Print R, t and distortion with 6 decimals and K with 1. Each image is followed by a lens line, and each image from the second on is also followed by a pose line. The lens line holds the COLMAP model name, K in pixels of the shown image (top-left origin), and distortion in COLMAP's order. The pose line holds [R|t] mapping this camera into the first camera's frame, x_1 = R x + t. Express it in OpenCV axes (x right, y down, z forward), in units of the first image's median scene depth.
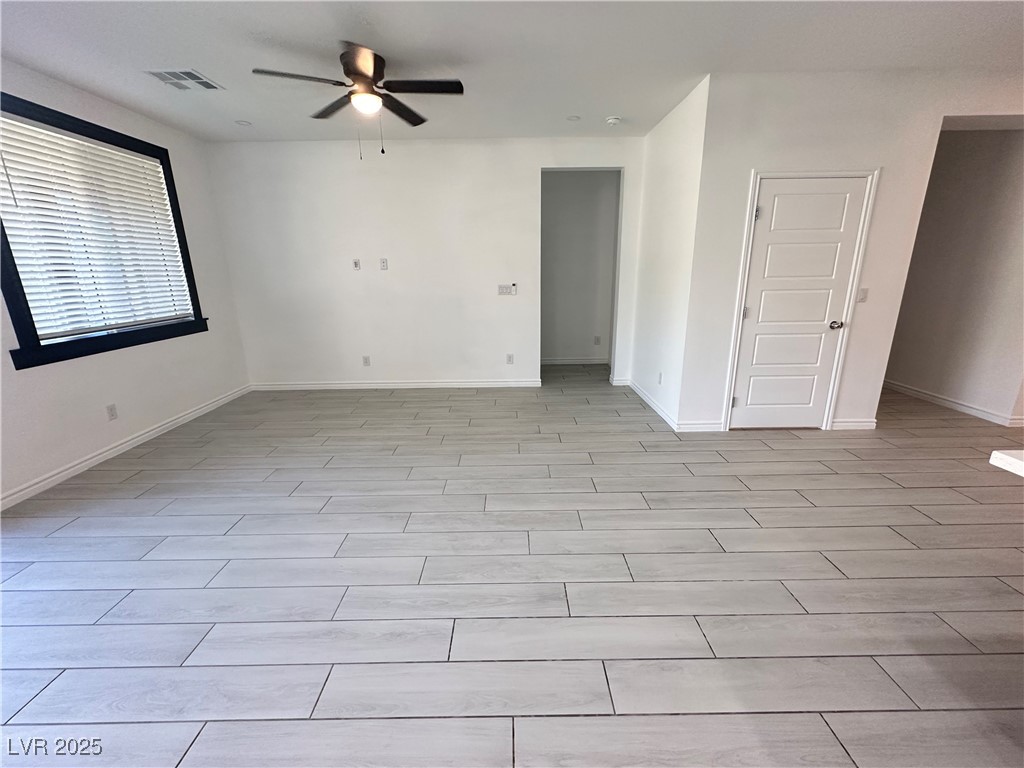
lens RADIAL K [[428.4, 0, 511.6], [0, 428.4, 385.0], [0, 0, 1]] dist [-0.002779, 0.000661]
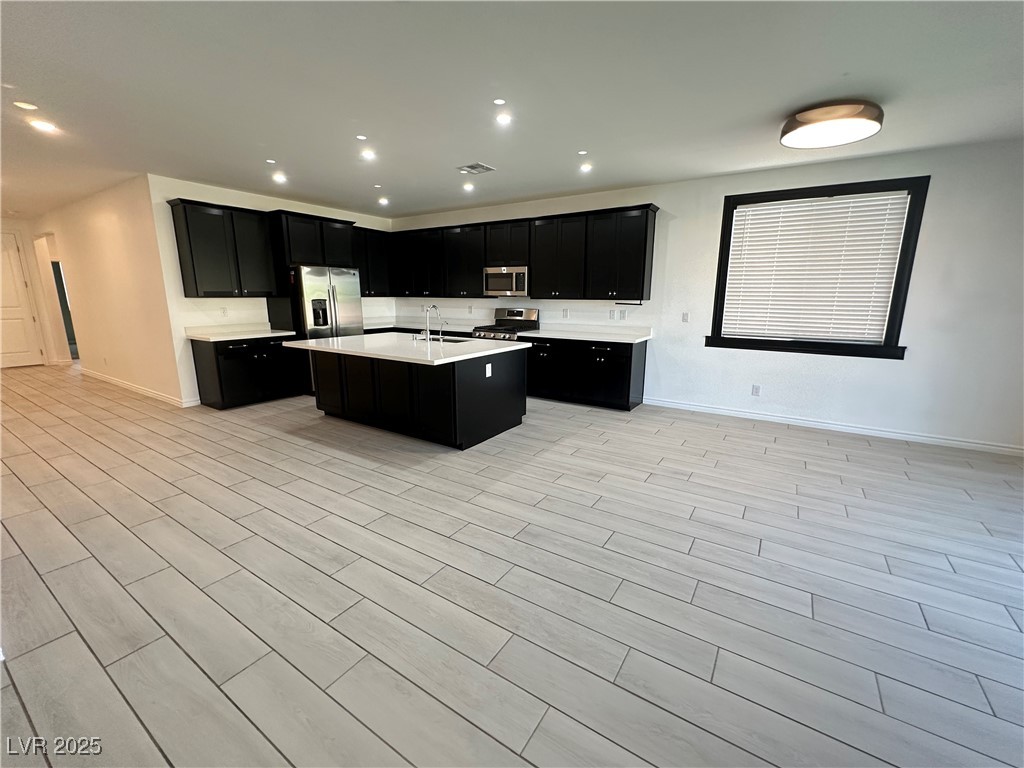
lens RADIAL K [[428.4, 0, 511.6], [0, 428.4, 385.0], [0, 0, 1]] dist [-0.002779, 0.000661]
pose [[-0.835907, -0.104130, 0.538903, -0.307256], [0.152508, 0.899112, 0.410291, -0.282942], [-0.527258, 0.425151, -0.735693, 1.036523]]
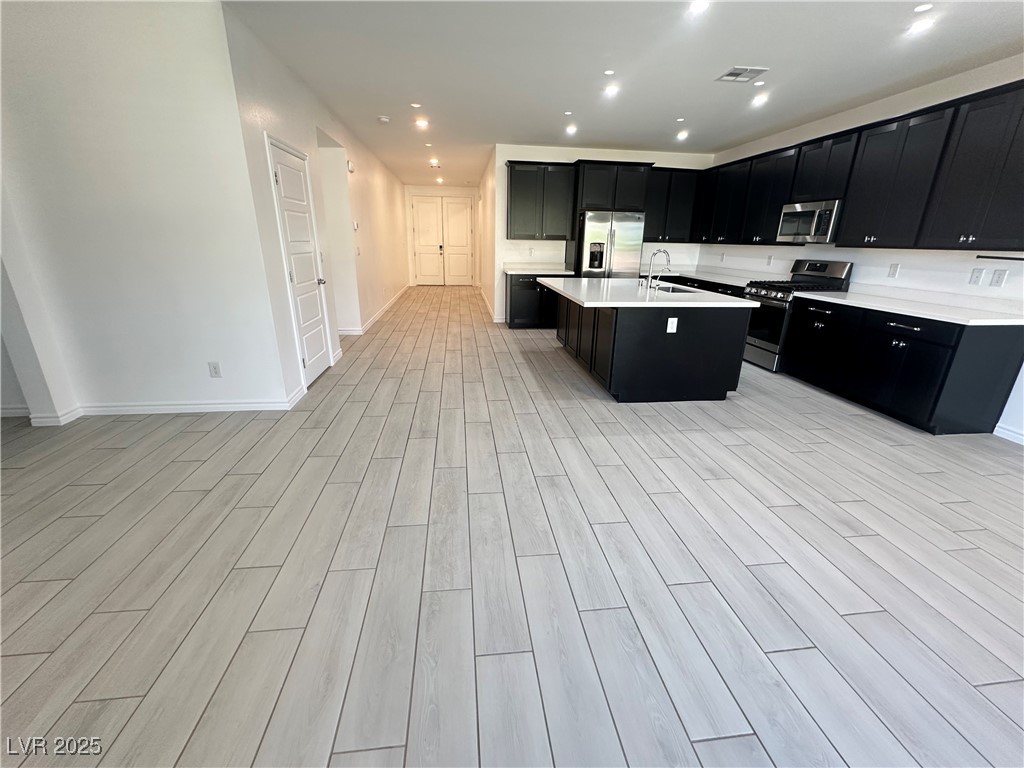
lens RADIAL K [[428.4, 0, 511.6], [0, 428.4, 385.0], [0, 0, 1]] dist [-0.002779, 0.000661]
pose [[-0.116873, -0.308635, 0.943973, -0.604766], [0.247001, 0.911589, 0.328628, -0.143940], [-0.961941, 0.271570, -0.030307, 0.610657]]
